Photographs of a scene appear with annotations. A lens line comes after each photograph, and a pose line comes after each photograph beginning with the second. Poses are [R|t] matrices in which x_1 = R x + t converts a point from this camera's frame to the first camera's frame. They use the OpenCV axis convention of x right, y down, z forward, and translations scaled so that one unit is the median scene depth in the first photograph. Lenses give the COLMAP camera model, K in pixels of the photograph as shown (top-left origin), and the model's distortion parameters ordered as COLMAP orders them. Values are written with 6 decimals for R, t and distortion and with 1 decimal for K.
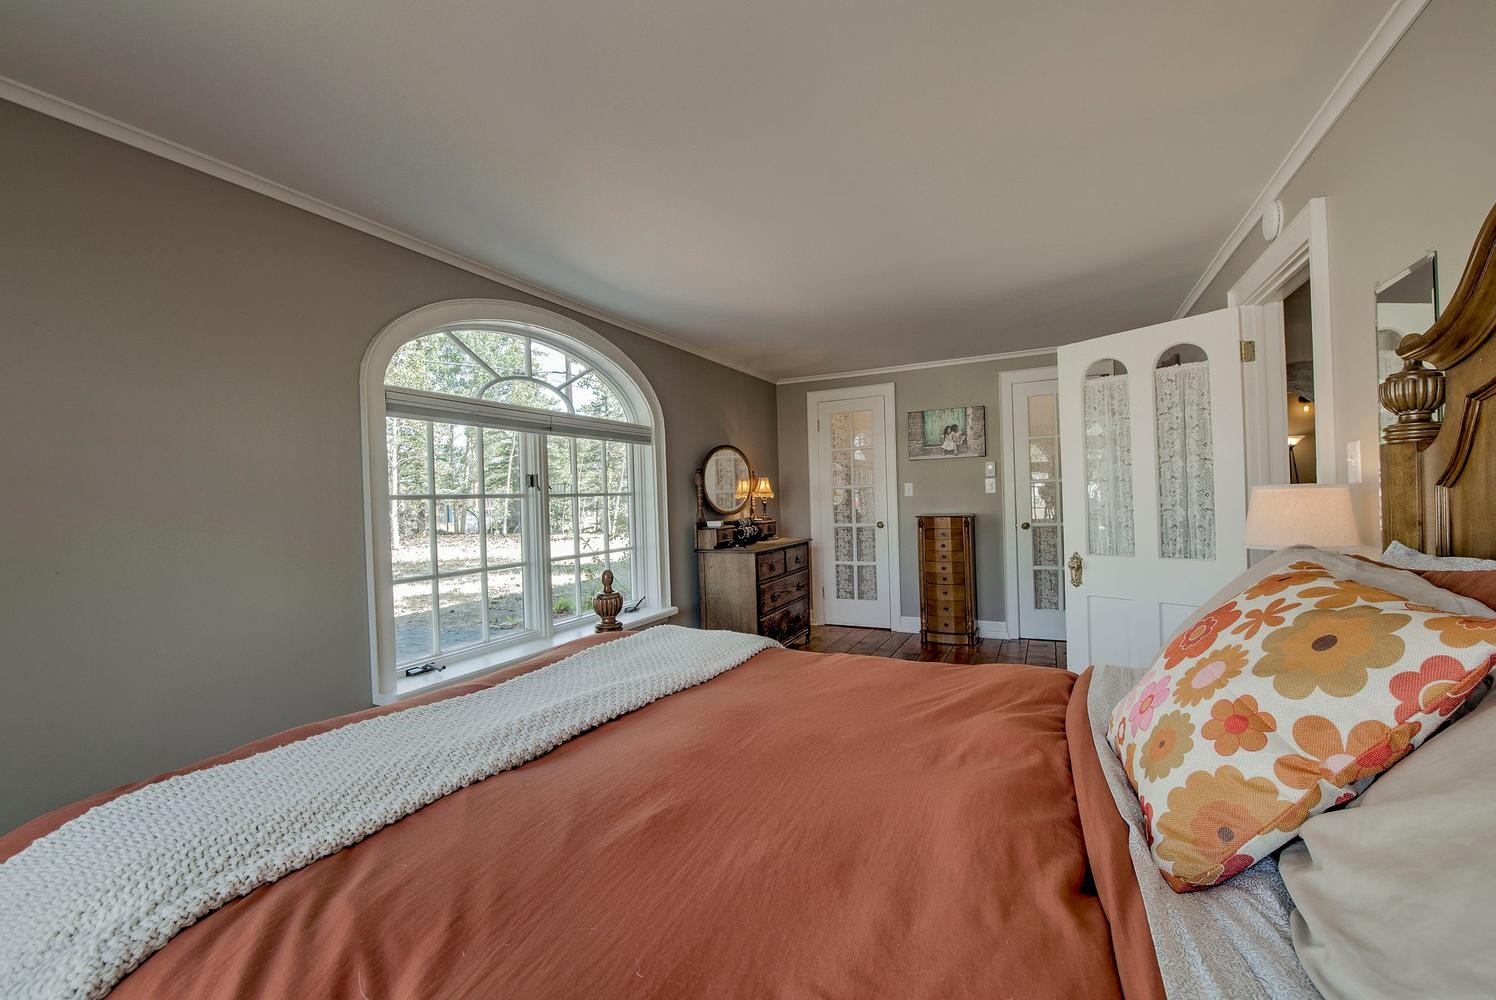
lens RADIAL K [[624.2, 0, 747.3], [0, 624.2, 495.4], [0, 0, 1]] dist [-0.002085, -0.000010]
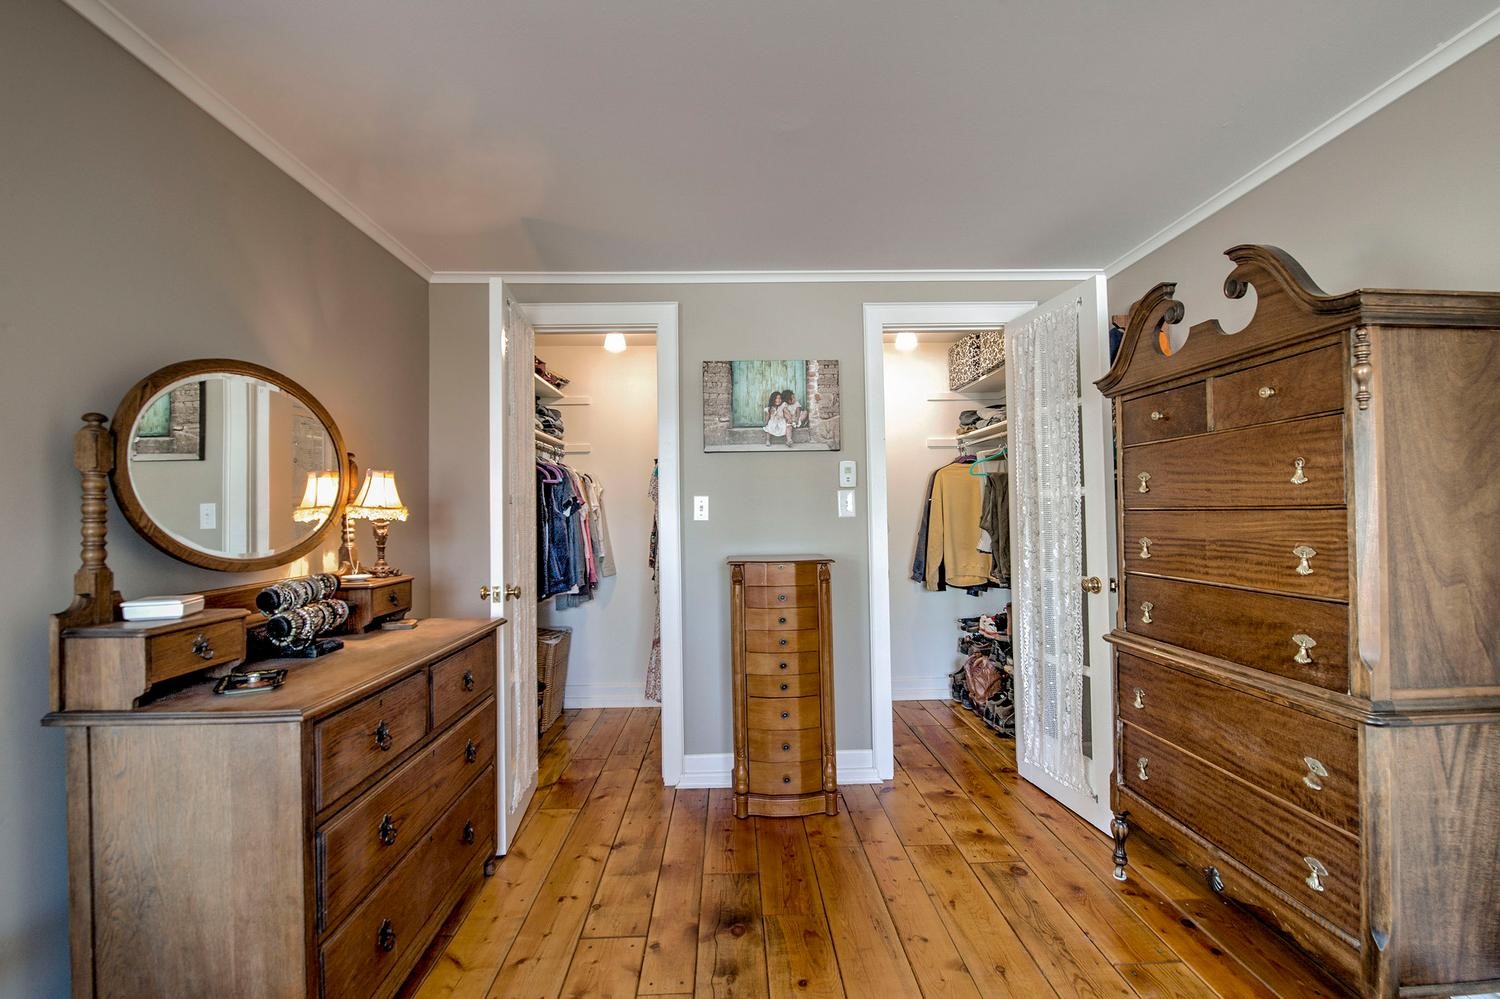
lens RADIAL K [[639.3, 0, 745.6], [0, 639.3, 500.6], [0, 0, 1]] dist [-0.010047, -0.002299]
pose [[0.880255, 0.027574, 0.473699, 0.041119], [-0.011476, 0.999255, -0.036841, 0.003380], [-0.474362, 0.026994, 0.879916, 0.549061]]
